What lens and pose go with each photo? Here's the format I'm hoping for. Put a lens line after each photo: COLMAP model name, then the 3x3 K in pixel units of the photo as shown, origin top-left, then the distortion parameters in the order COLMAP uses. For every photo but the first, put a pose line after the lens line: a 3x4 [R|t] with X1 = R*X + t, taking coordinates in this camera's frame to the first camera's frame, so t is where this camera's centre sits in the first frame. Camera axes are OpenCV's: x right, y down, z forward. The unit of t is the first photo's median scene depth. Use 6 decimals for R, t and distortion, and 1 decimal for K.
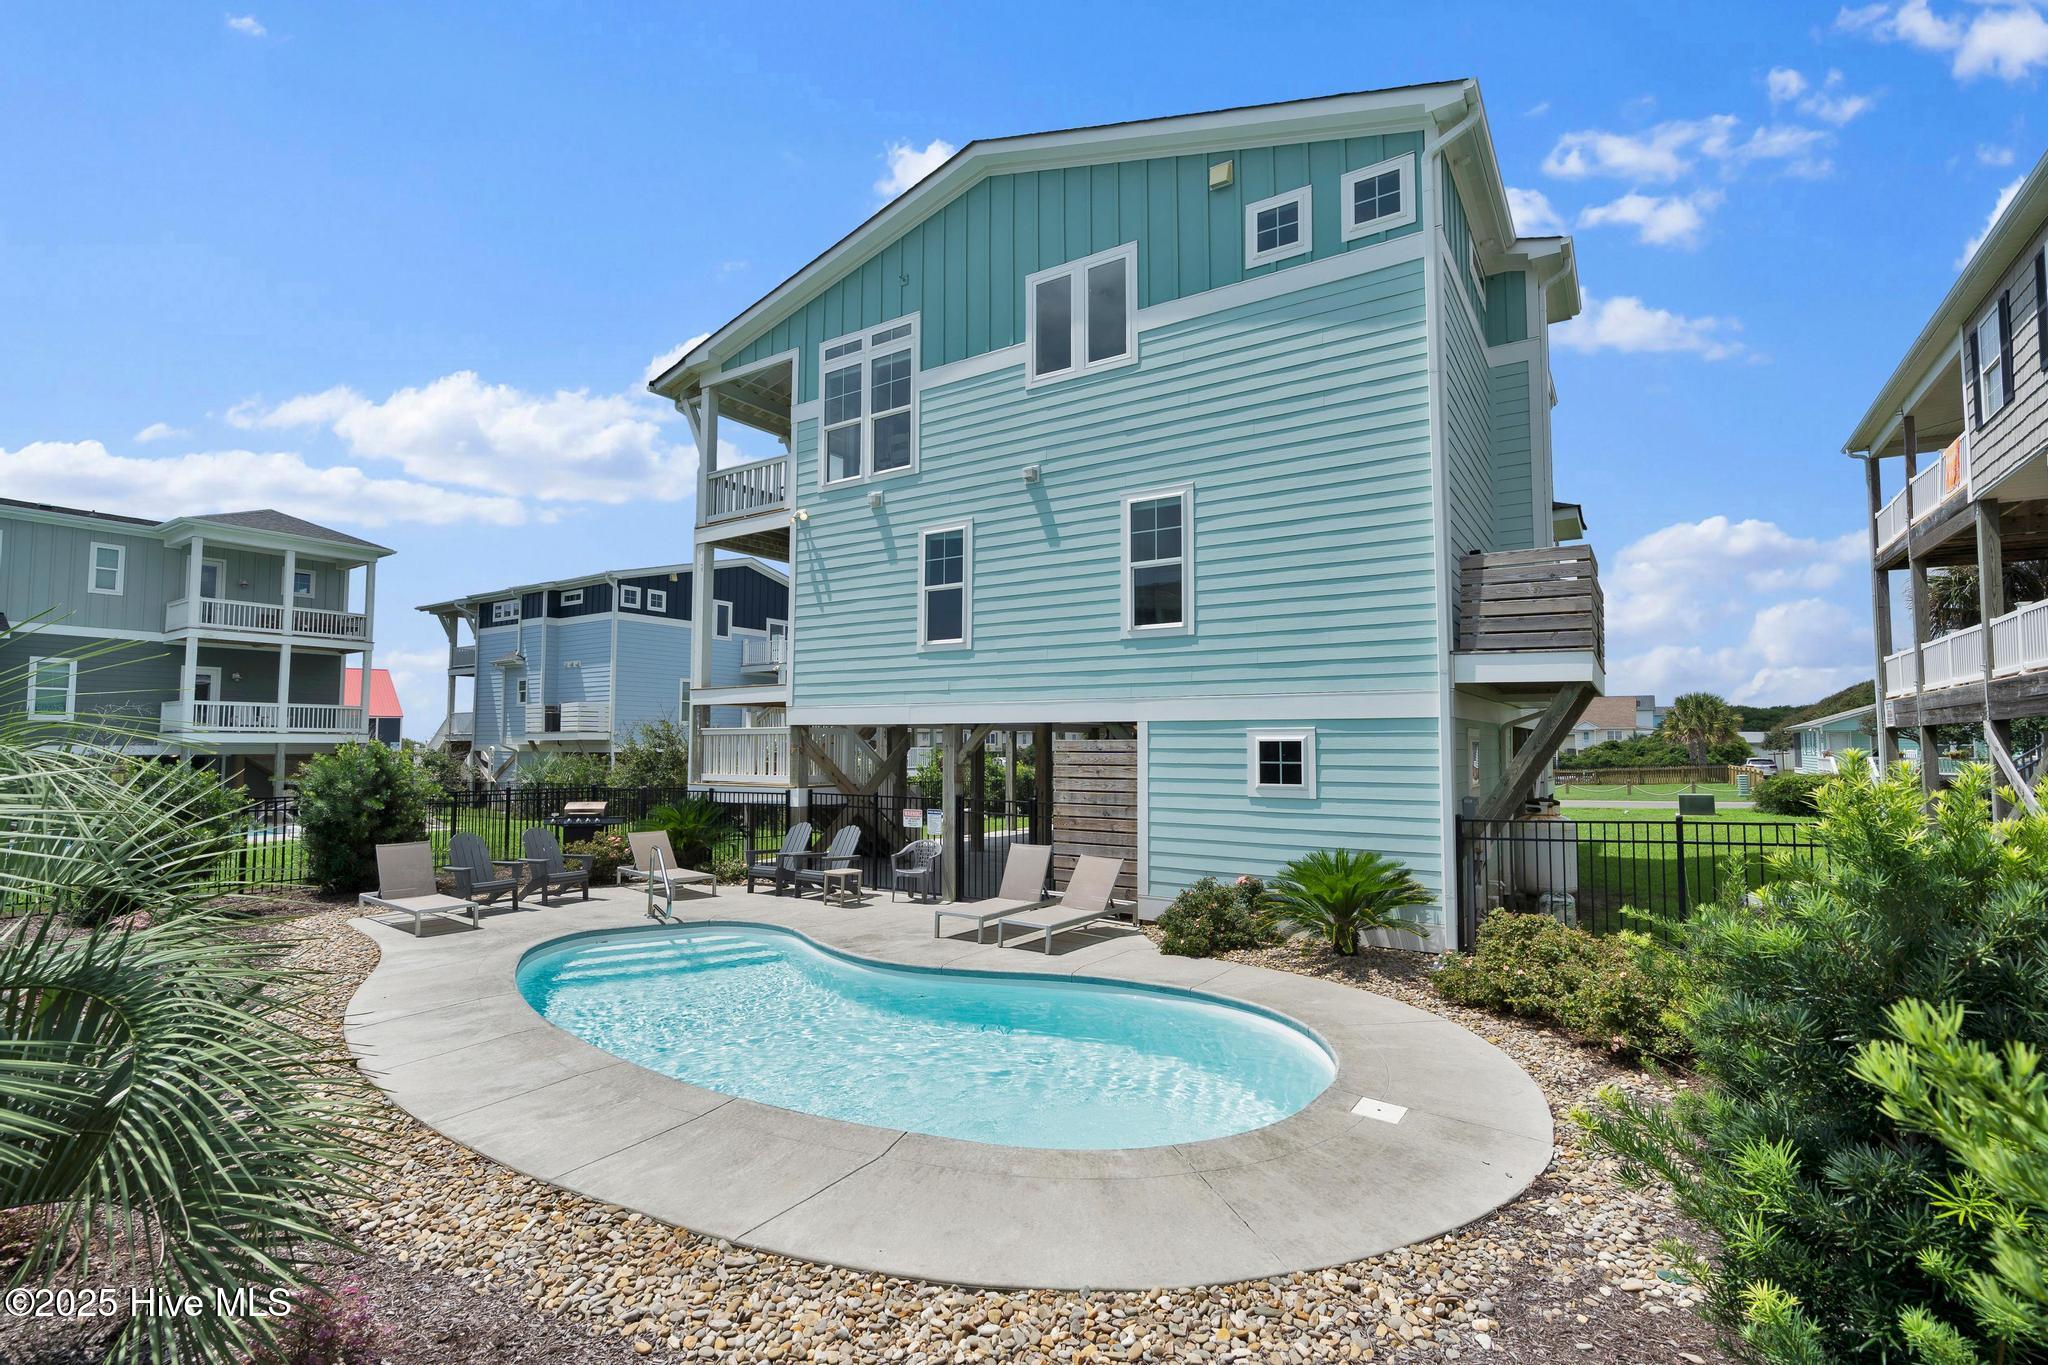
lens RADIAL K [[940.6, 0, 1020.6], [0, 940.6, 692.2], [0, 0, 1]] dist [-0.000418, -0.000013]
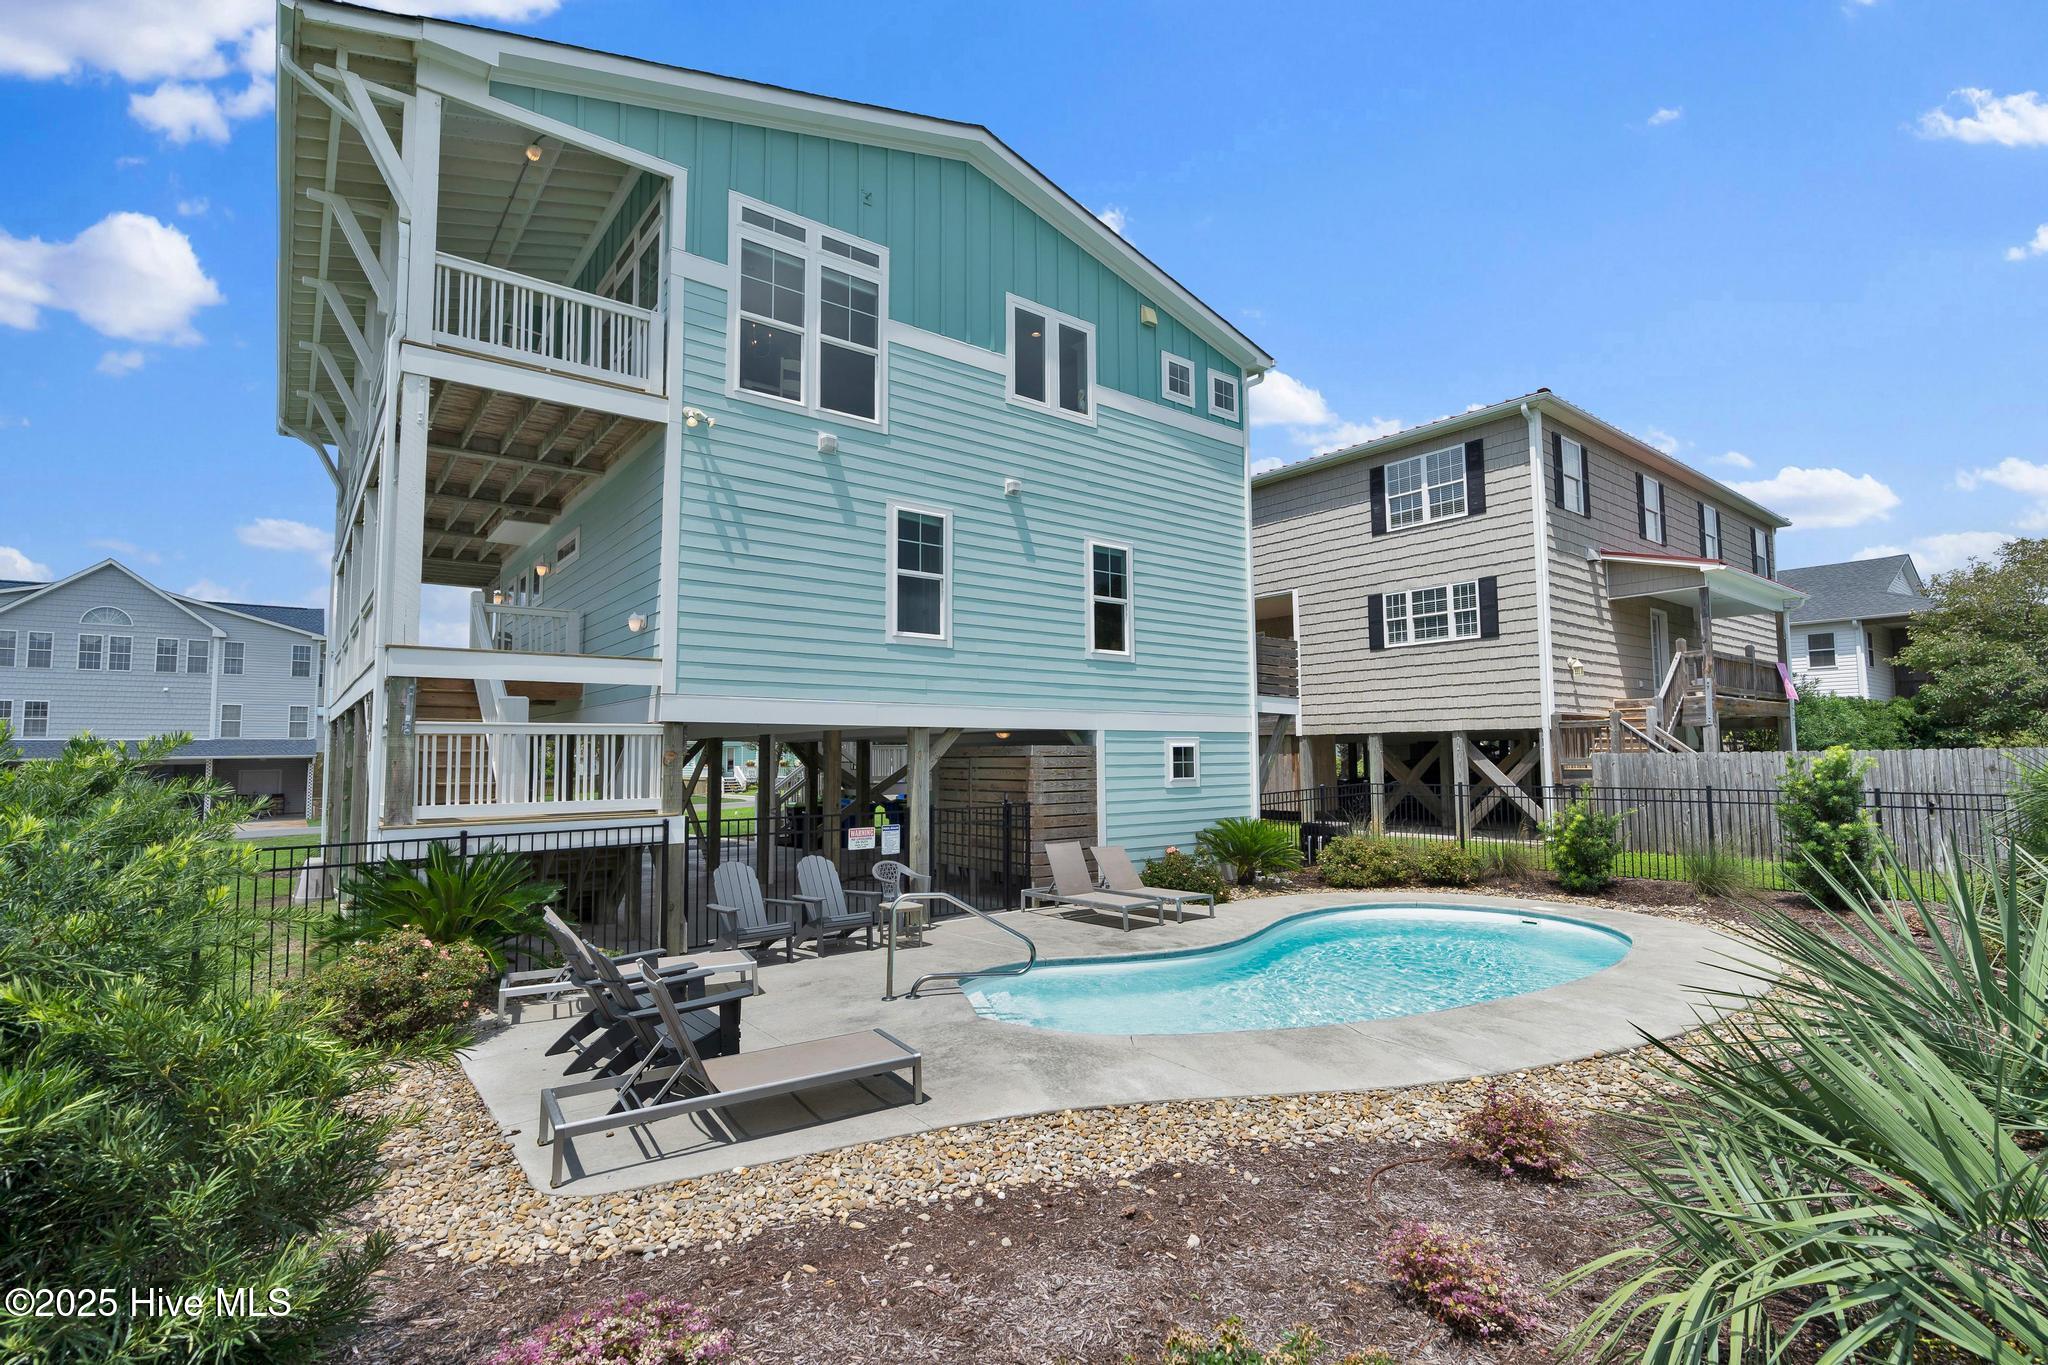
lens RADIAL K [[940.6, 0, 1017.3], [0, 940.6, 674.6], [0, 0, 1]] dist [-0.000418, -0.000013]
pose [[0.322111, 0.068161, 0.944245, -0.960088], [-0.056511, 0.997011, -0.052692, 0.027616], [-0.945014, -0.036388, 0.325000, 0.661958]]
